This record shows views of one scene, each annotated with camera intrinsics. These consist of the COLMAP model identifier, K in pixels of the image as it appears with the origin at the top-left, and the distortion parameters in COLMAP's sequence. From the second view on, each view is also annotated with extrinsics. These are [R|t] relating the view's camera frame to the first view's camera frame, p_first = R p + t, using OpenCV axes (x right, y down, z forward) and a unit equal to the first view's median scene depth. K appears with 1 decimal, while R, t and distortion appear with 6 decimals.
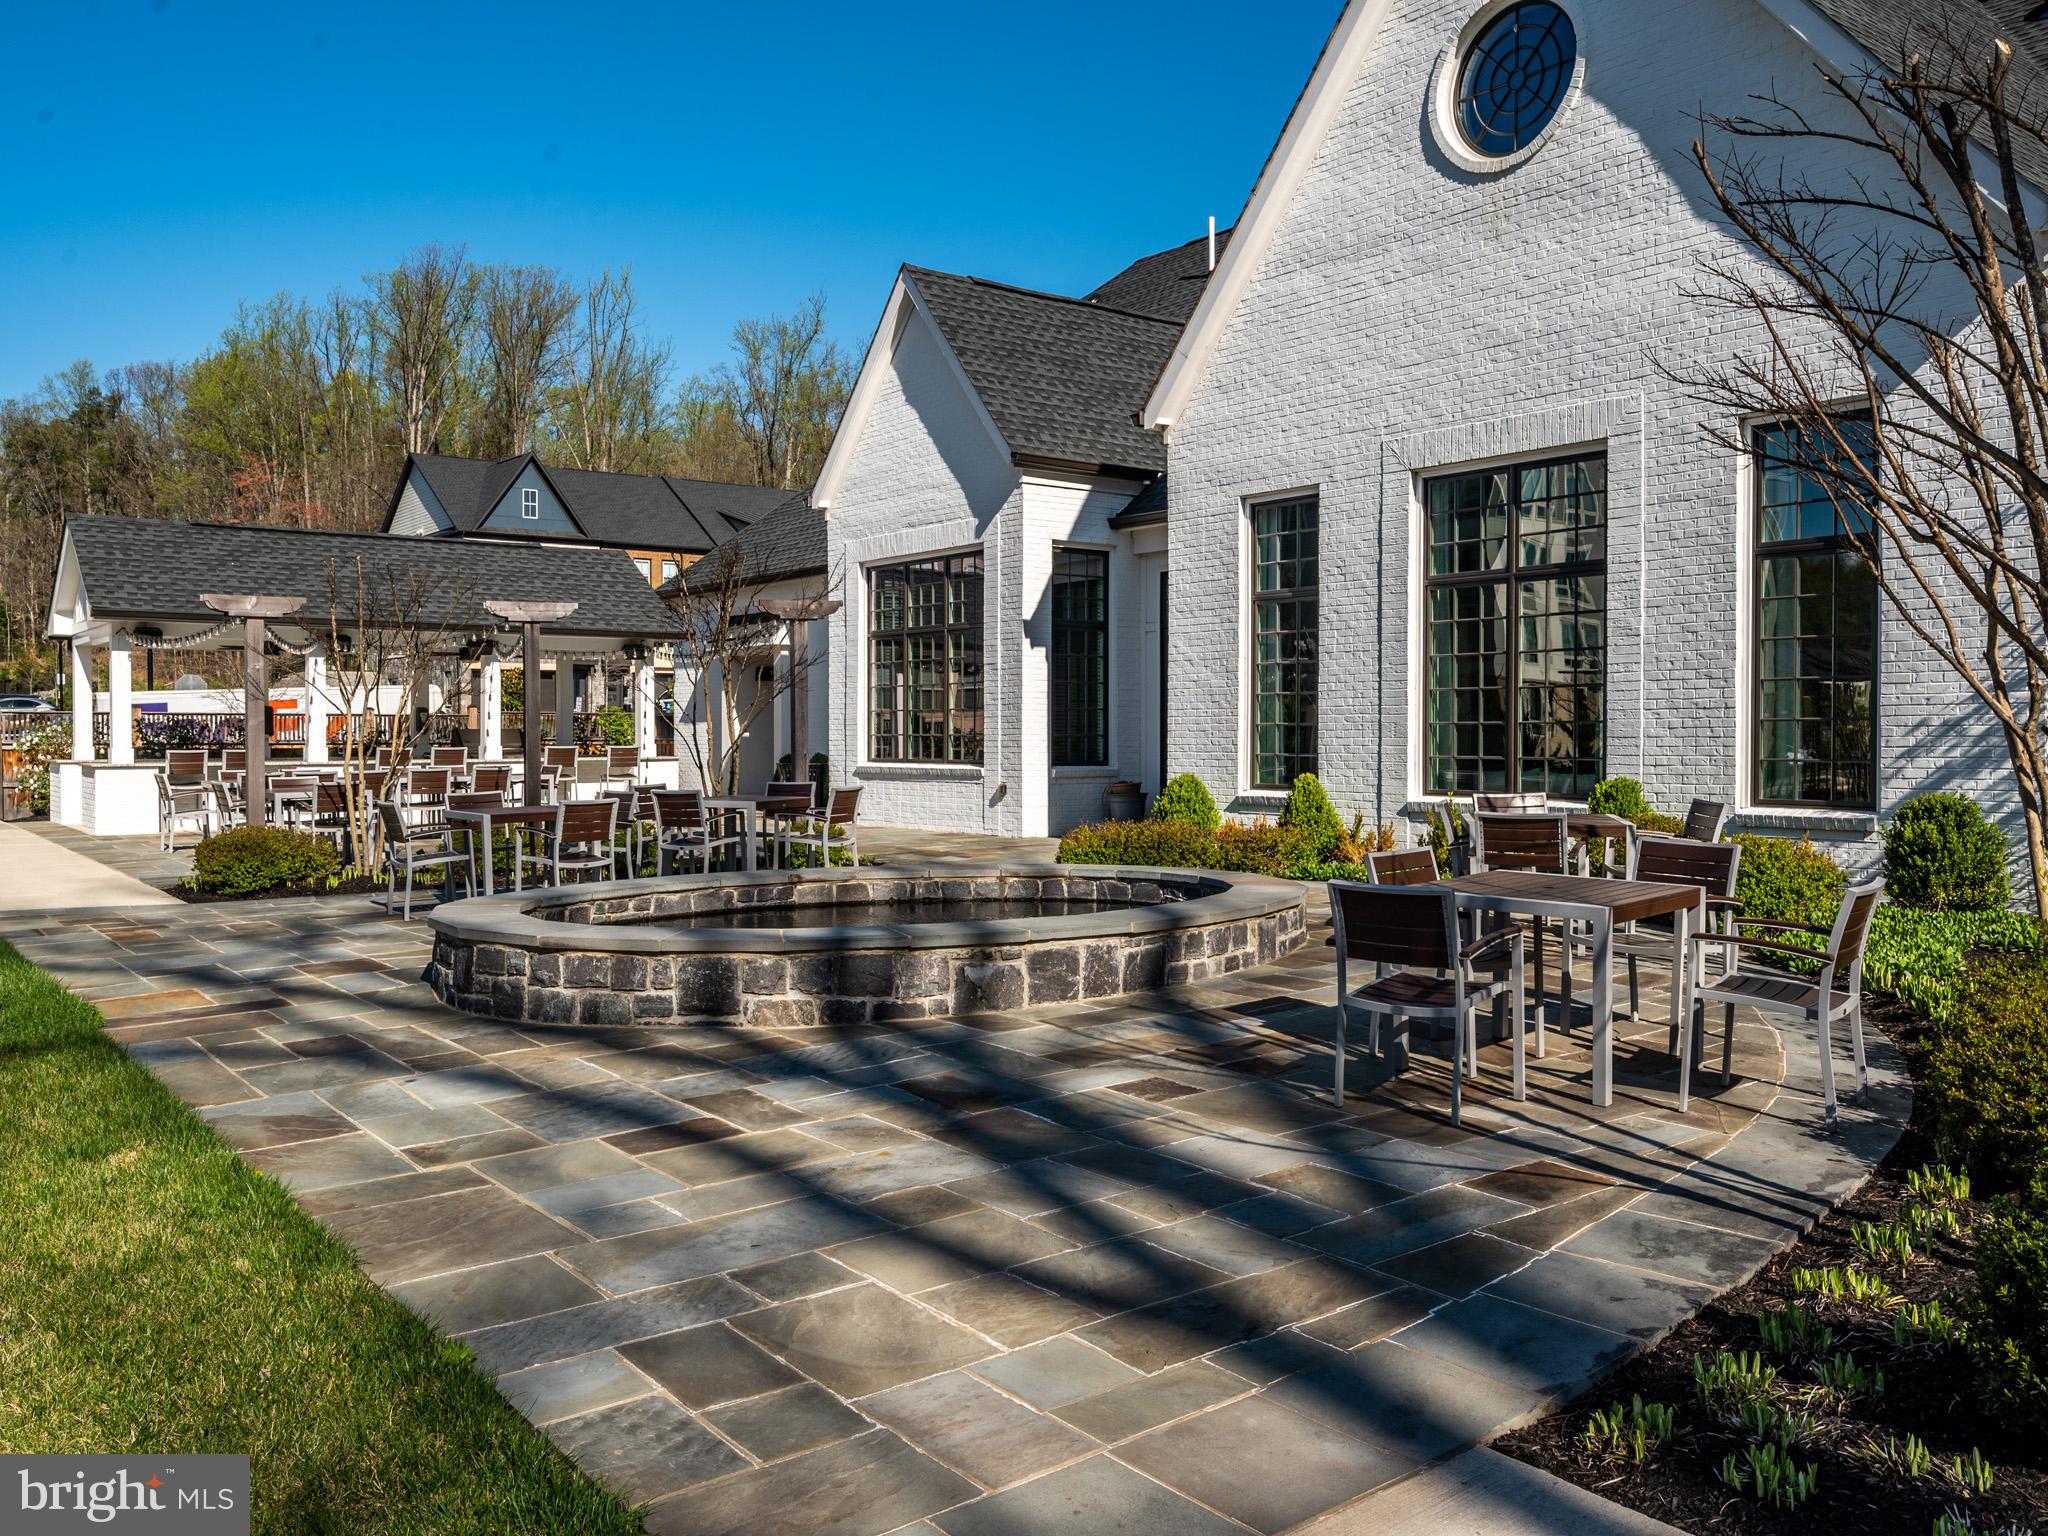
lens RADIAL K [[1568.4, 0, 1024.0], [0, 1568.4, 768.0], [0, 0, 1]] dist [-0.008902, -0.002248]
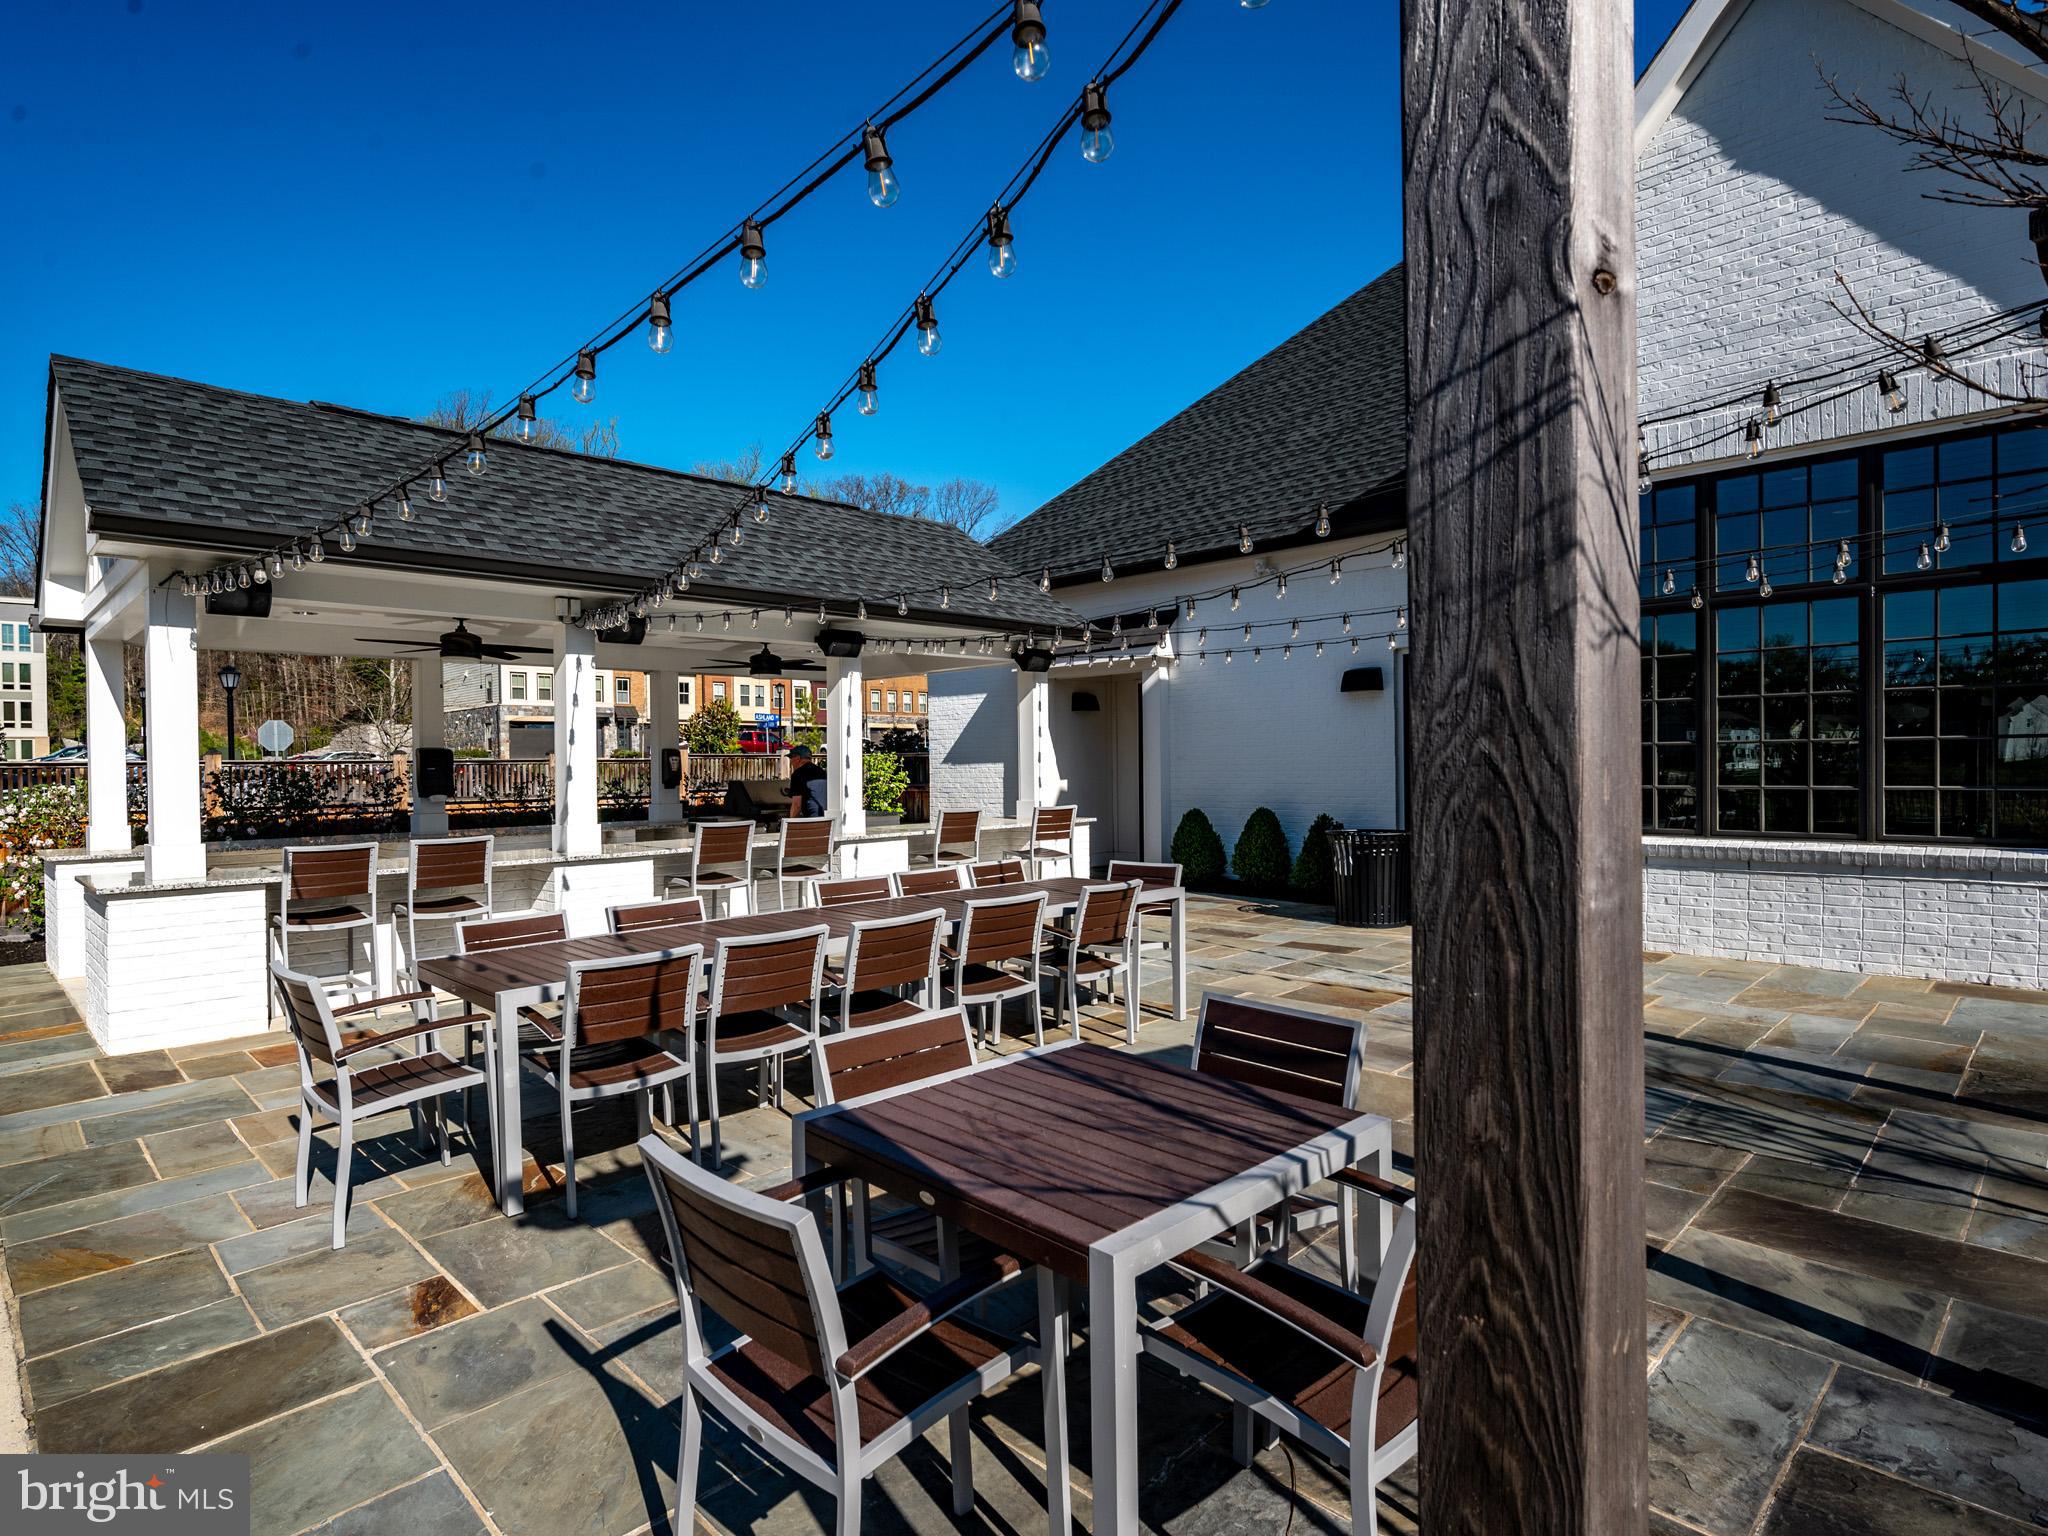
lens RADIAL K [[1074.9, 0, 979.9], [0, 1074.9, 777.9], [0, 0, 1]] dist [-0.001995, -0.000246]
pose [[0.994590, -0.014708, 0.102836, -0.405368], [0.015423, 0.999862, -0.006157, -0.028212], [-0.102732, 0.007710, 0.994679, 0.715332]]
